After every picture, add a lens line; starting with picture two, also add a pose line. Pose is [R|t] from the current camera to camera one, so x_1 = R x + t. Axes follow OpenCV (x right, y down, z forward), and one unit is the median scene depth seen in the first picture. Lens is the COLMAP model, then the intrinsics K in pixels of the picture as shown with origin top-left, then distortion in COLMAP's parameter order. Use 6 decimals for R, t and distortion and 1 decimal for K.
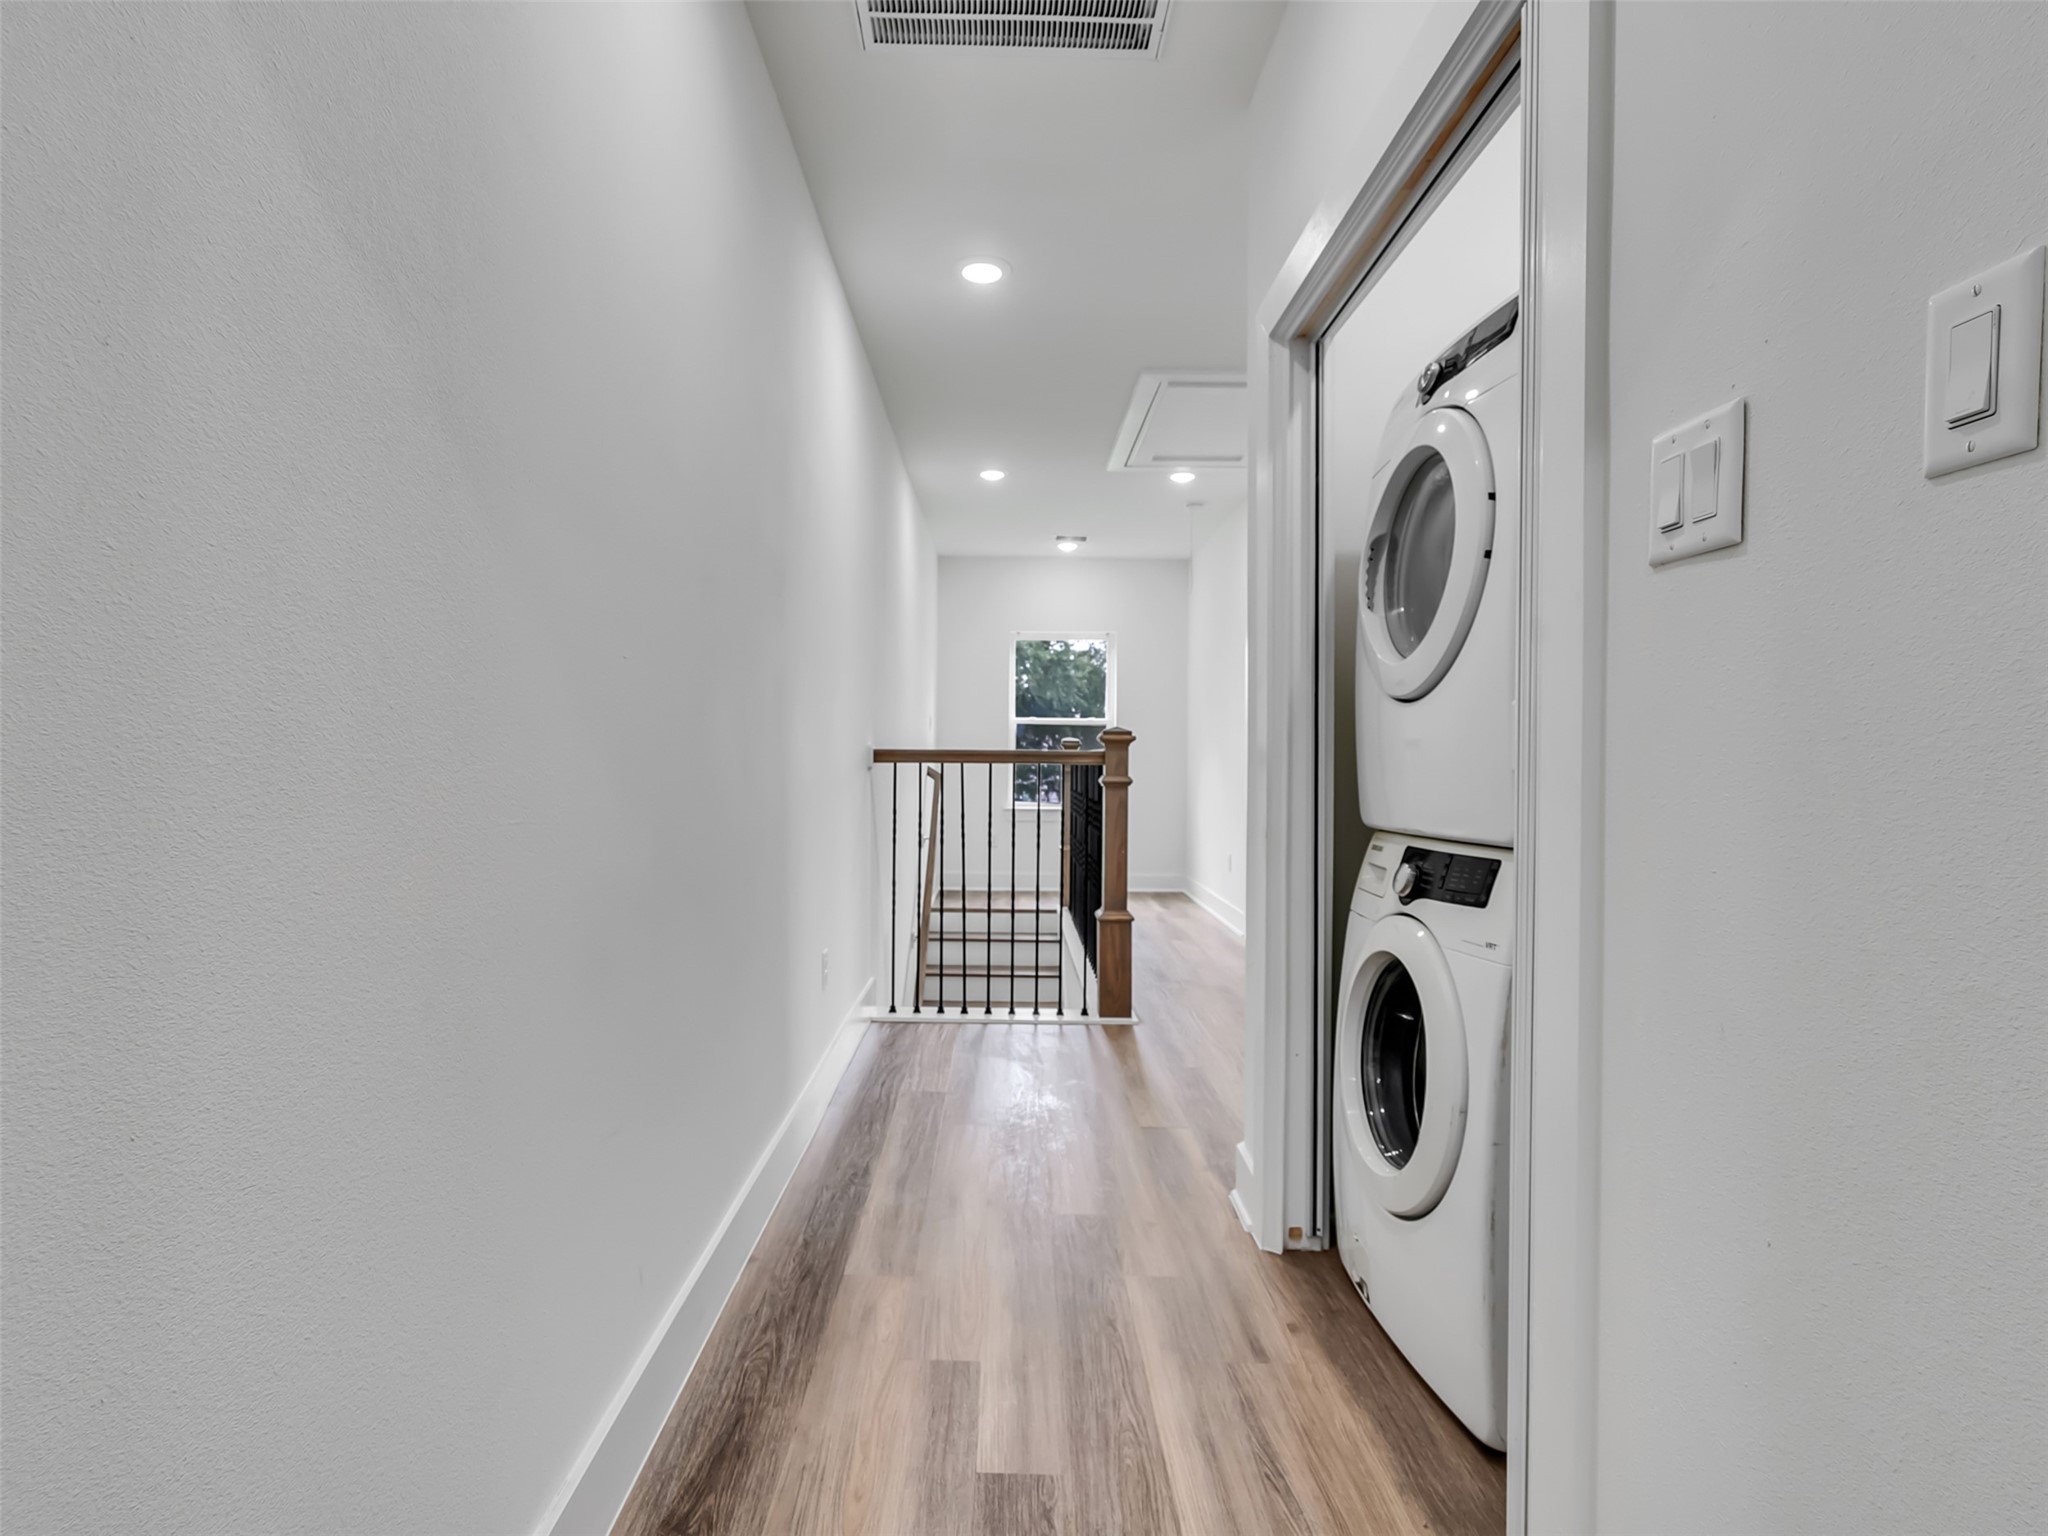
lens RADIAL K [[1060.4, 0, 1001.9], [0, 1060.4, 768.1], [0, 0, 1]] dist [-0.005396, 0.005120]
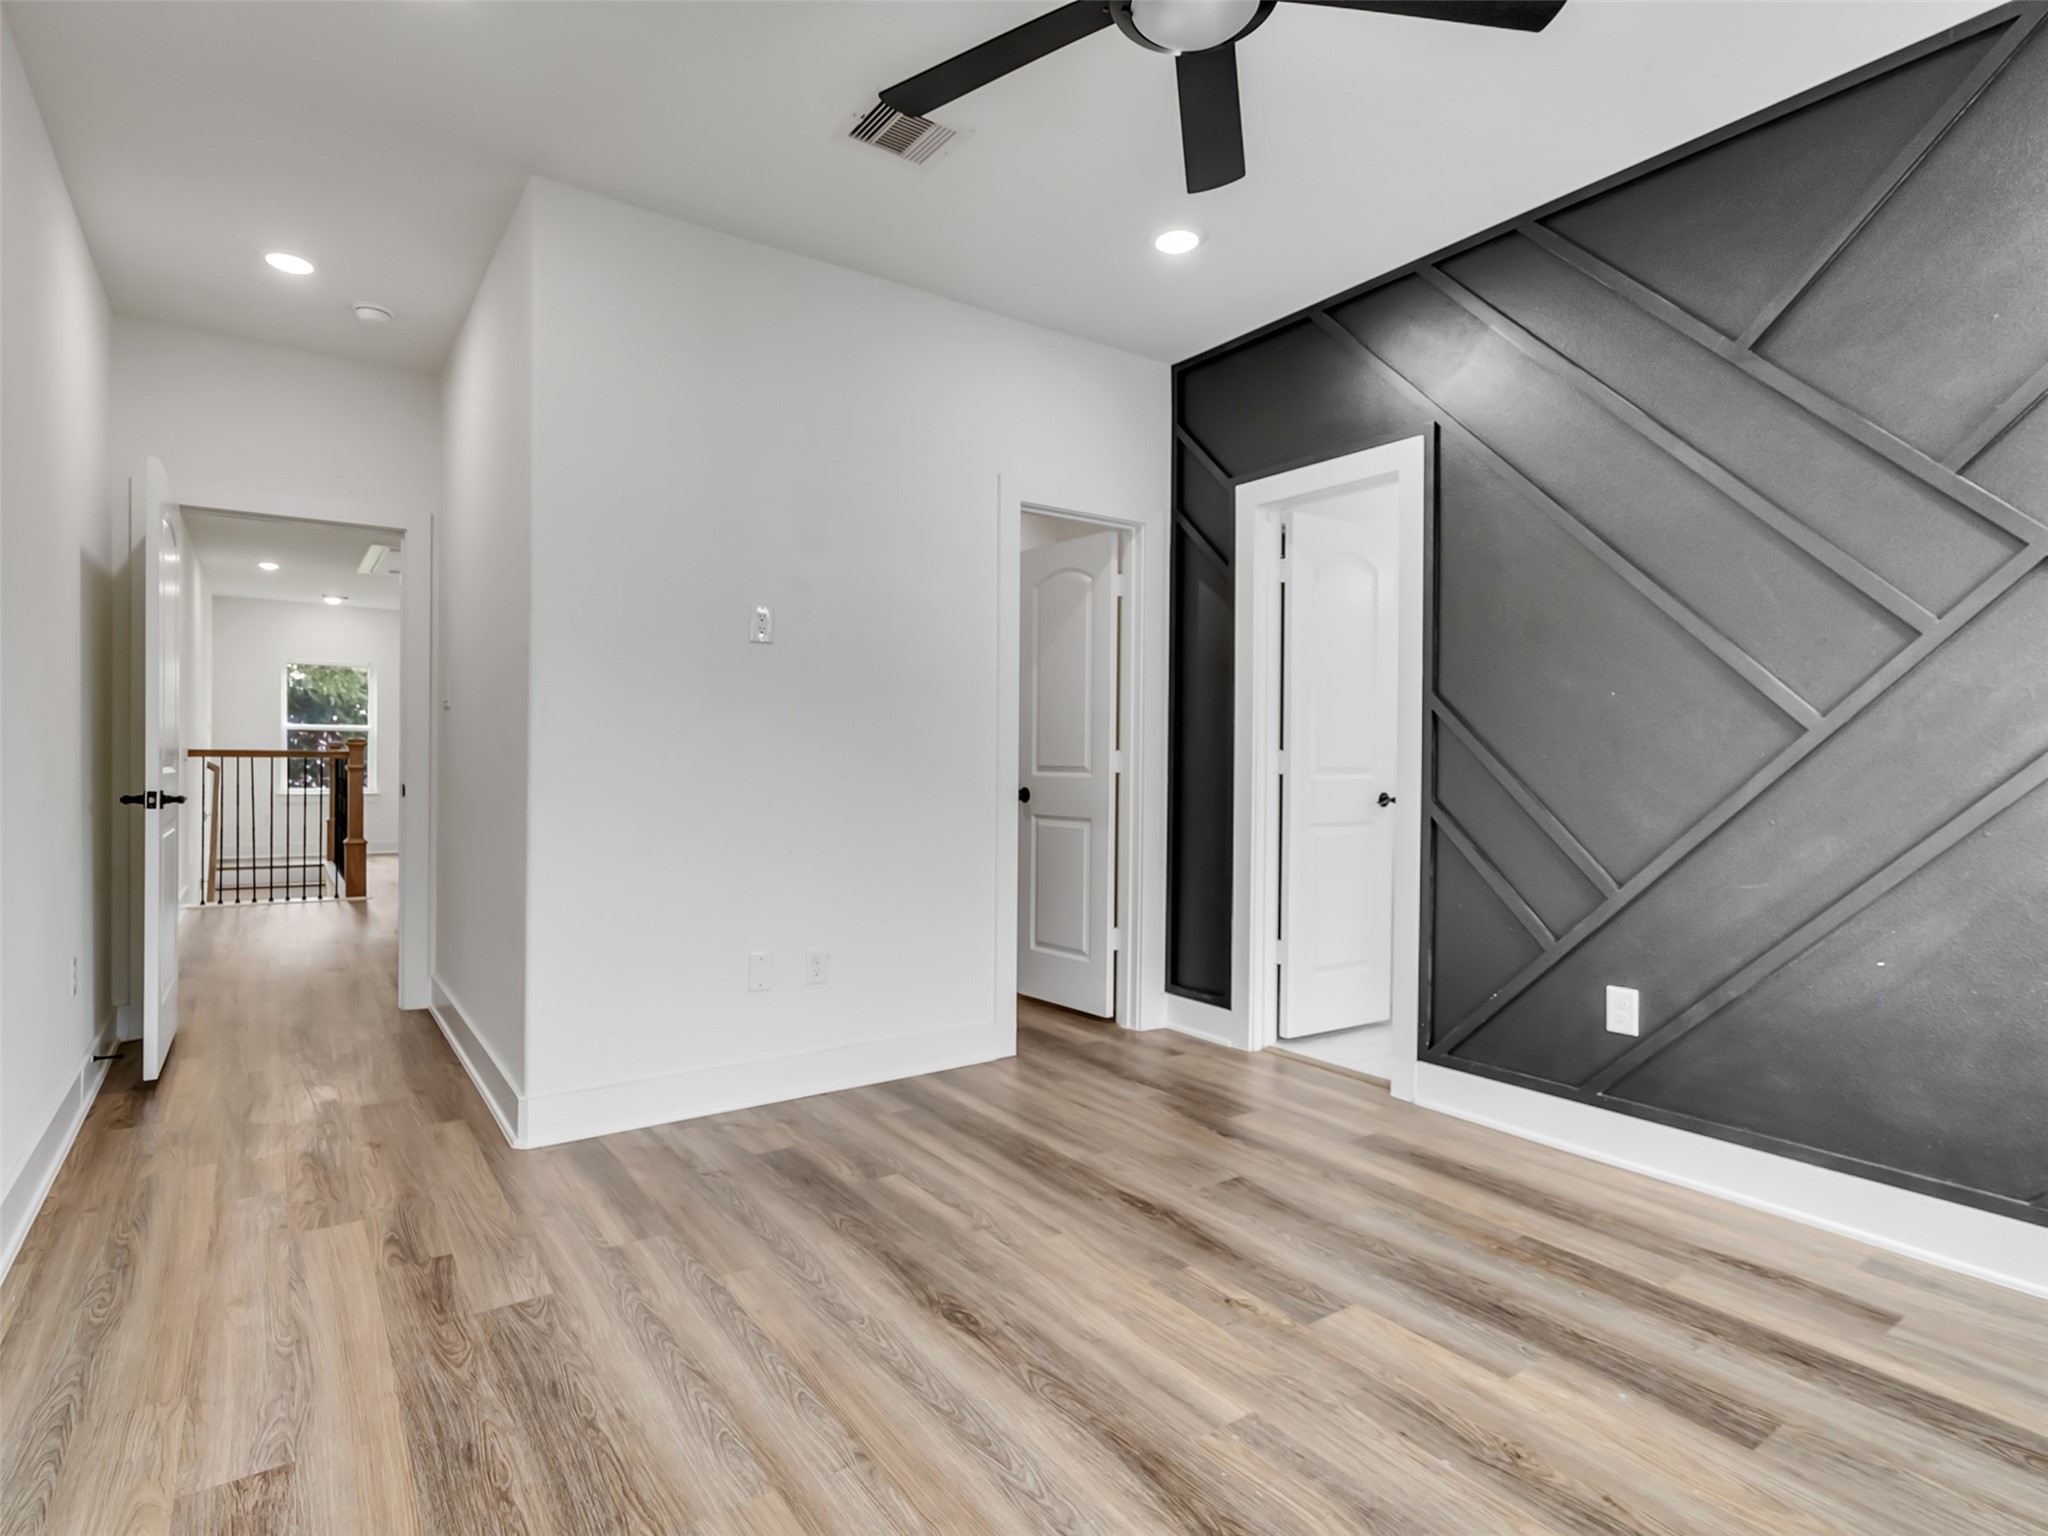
lens RADIAL K [[1060.4, 0, 1001.9], [0, 1060.4, 768.1], [0, 0, 1]] dist [-0.005396, 0.005120]
pose [[0.819684, -0.004472, 0.572799, -0.019544], [0.004409, 0.999989, 0.001498, 0.012430], [-0.572799, 0.001298, 0.819695, -0.877179]]
